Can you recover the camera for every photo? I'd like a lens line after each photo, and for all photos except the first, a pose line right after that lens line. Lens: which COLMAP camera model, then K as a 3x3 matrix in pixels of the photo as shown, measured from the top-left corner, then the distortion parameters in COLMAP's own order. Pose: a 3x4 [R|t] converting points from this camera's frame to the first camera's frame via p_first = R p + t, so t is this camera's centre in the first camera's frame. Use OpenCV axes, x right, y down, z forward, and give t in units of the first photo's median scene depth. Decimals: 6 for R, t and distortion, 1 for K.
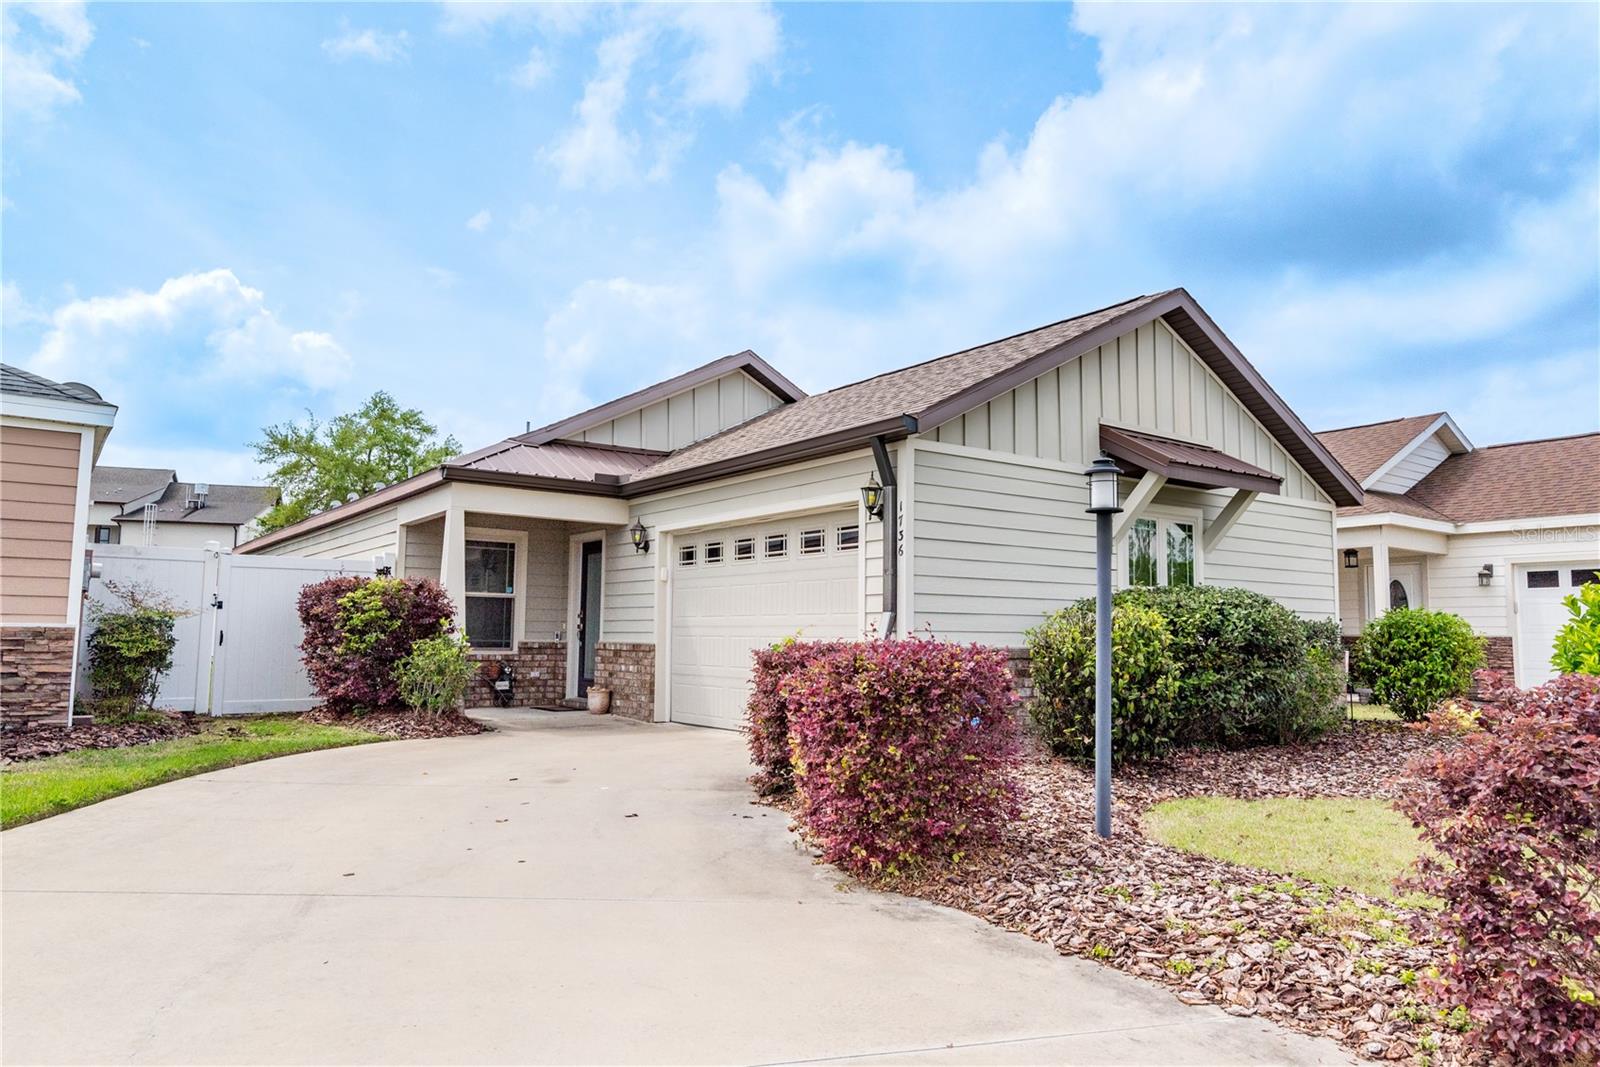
lens RADIAL K [[1030.9, 0, 763.4], [0, 1030.9, 541.2], [0, 0, 1]] dist [0.001493, 0.000783]
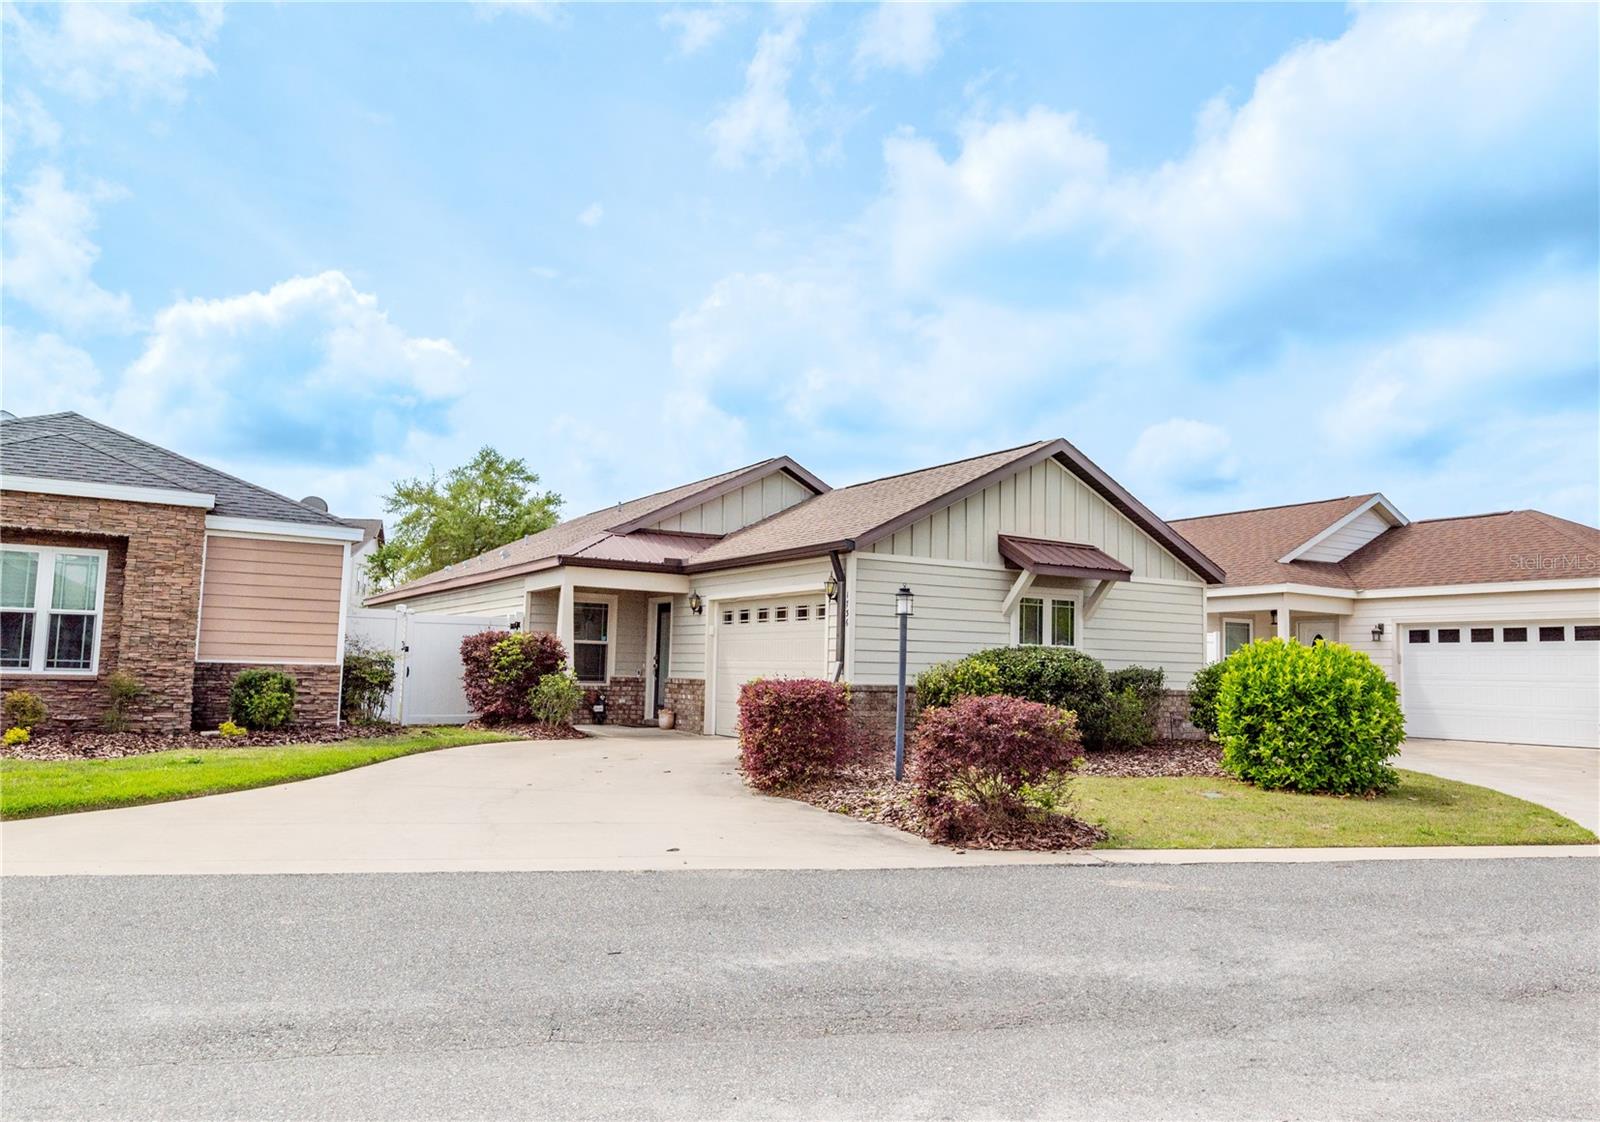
lens RADIAL K [[1121.8, 0, 800.0], [0, 1121.8, 561.0], [0, 0, 1]] dist [0.004176, -0.000214]
pose [[0.997557, 0.004893, -0.069689, 0.131215], [-0.005329, 0.999967, -0.006073, -0.054355], [0.069657, 0.006430, 0.997550, -0.527248]]
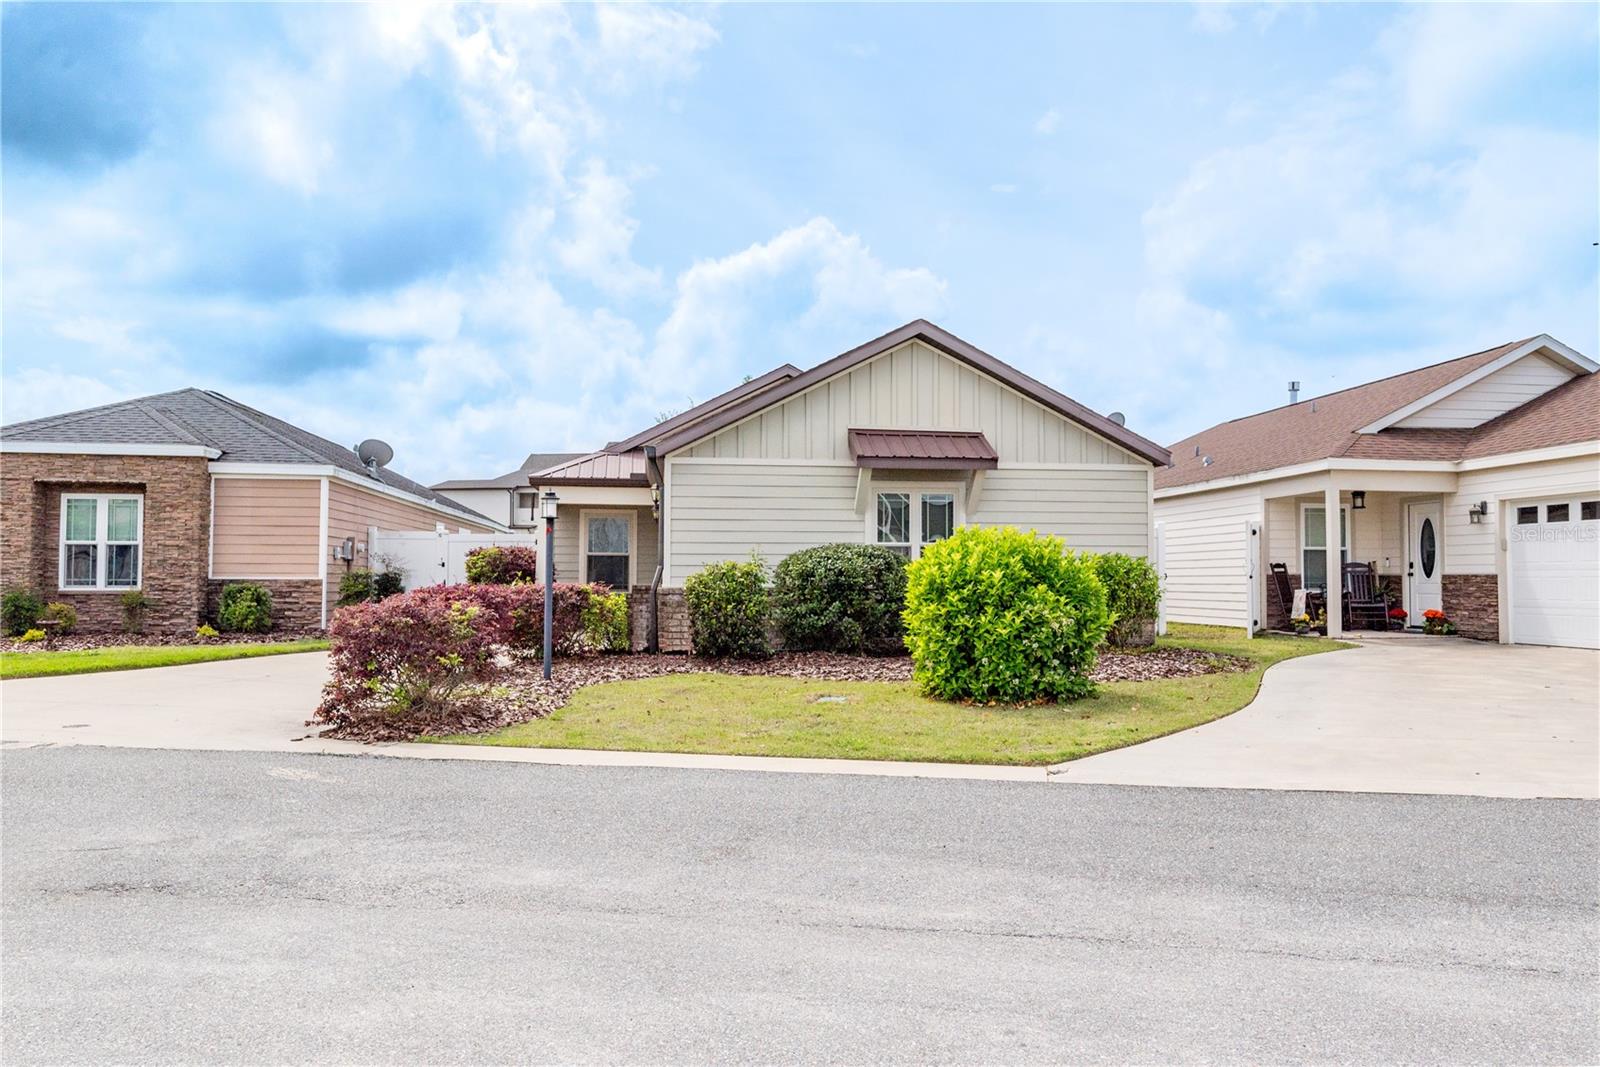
lens RADIAL K [[1110.9, 0, 800.0], [0, 1110.9, 533.5], [0, 0, 1]] dist [-0.004238, -0.000460]
pose [[0.883001, -0.027734, -0.468552, 0.823721], [0.051201, 0.997987, 0.037418, -0.026279], [0.466571, -0.057031, 0.882643, -0.317568]]
